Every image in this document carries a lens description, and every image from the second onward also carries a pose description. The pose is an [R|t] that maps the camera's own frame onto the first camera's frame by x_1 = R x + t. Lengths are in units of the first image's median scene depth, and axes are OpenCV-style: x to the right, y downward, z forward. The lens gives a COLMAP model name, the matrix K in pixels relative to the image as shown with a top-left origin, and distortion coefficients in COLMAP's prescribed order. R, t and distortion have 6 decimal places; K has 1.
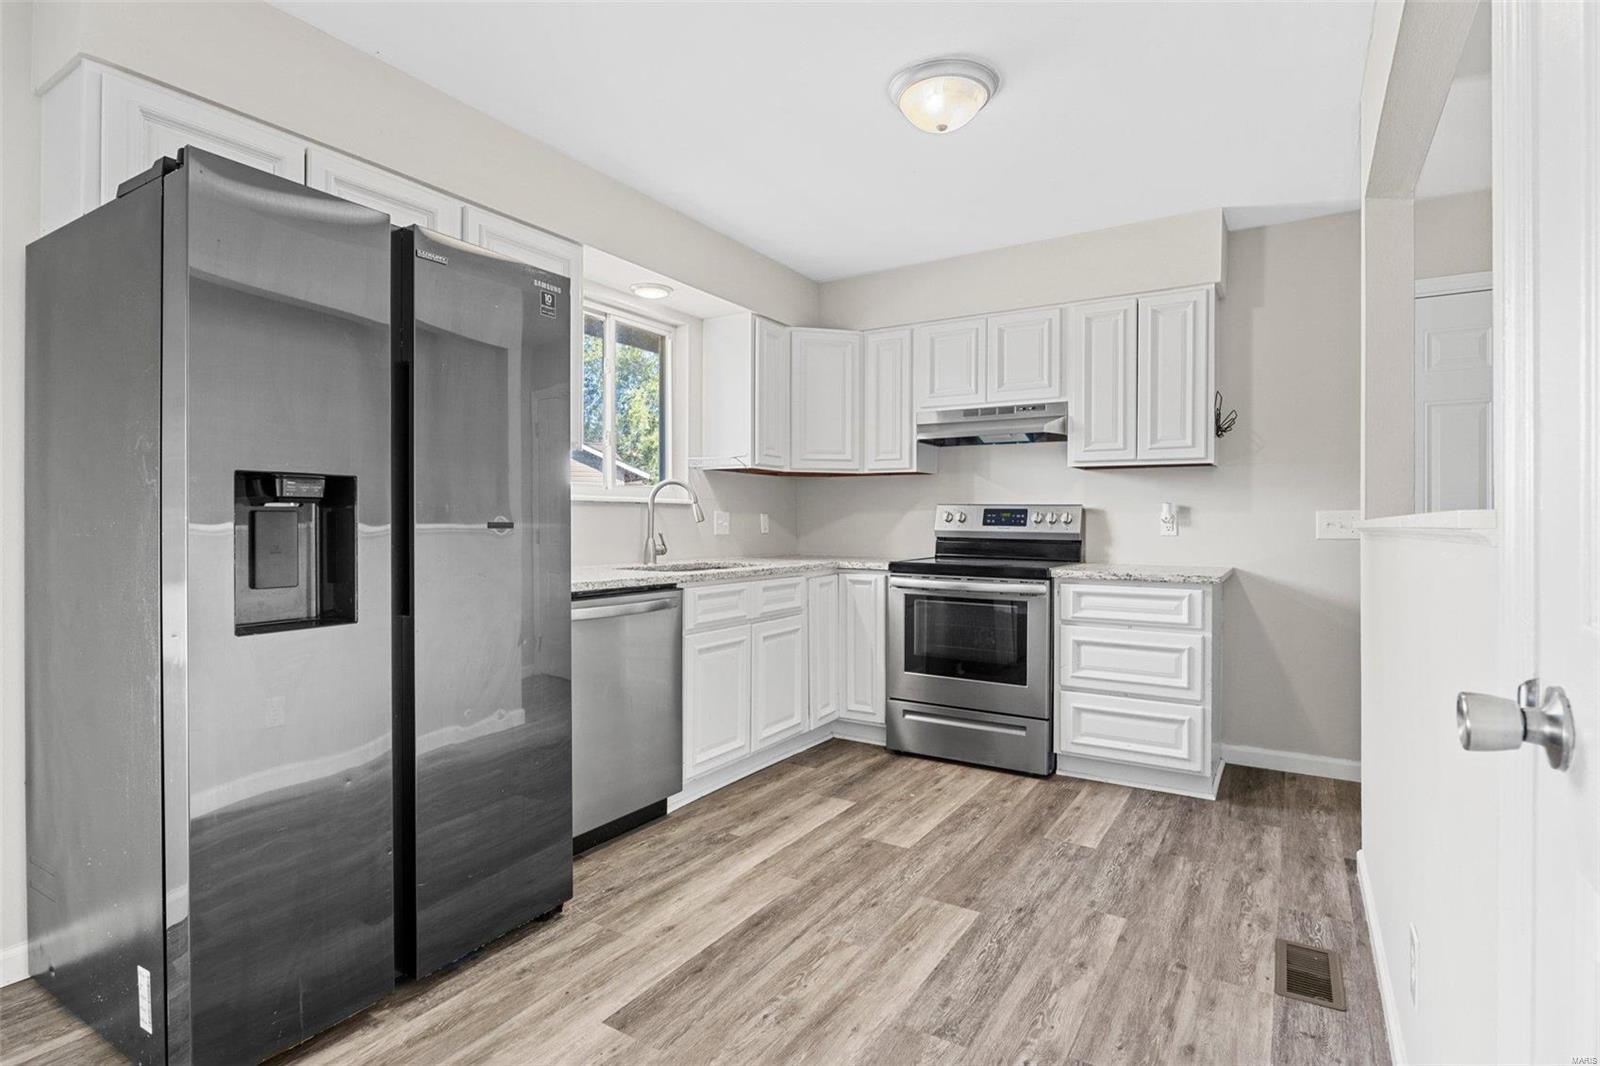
lens RADIAL K [[792.0, 0, 802.4], [0, 792.0, 526.3], [0, 0, 1]] dist [-0.014524, 0.000113]
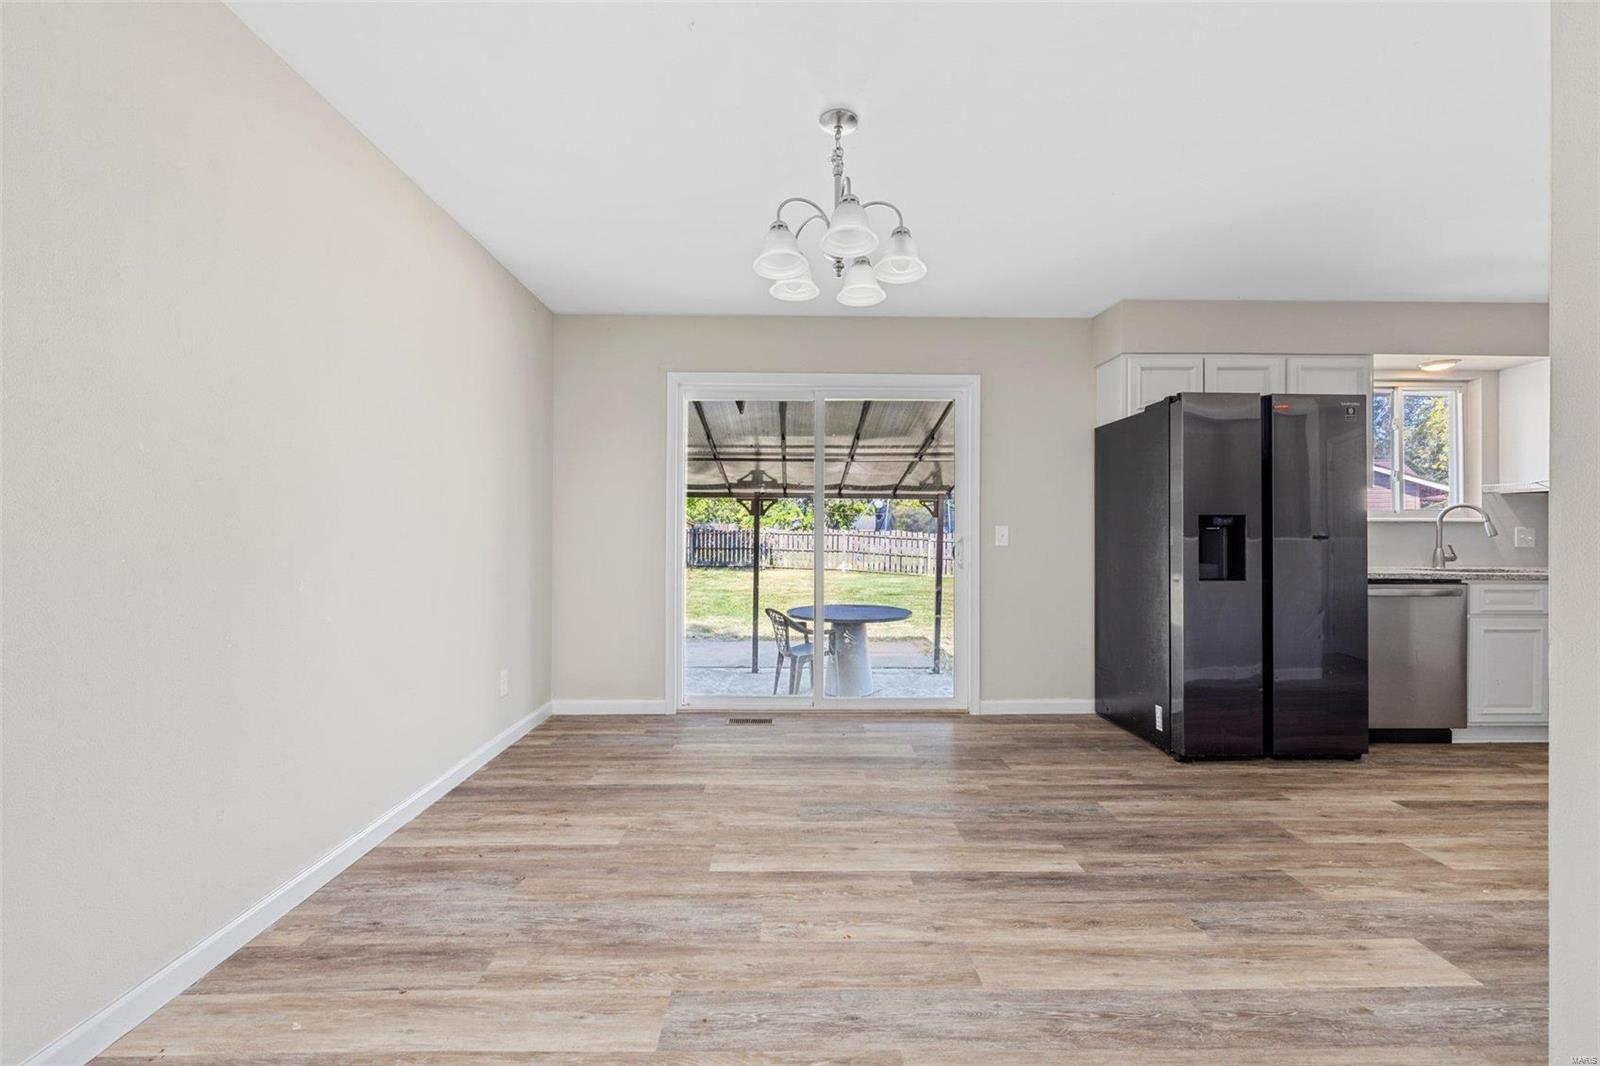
lens RADIAL K [[635.6, 0, 801.7], [0, 635.6, 529.4], [0, 0, 1]] dist [-0.004319, 0.000323]
pose [[0.543095, -0.006121, -0.839649, 0.154078], [-0.007479, 0.999899, -0.012127, 0.005236], [0.839638, 0.012865, 0.542994, -0.614254]]
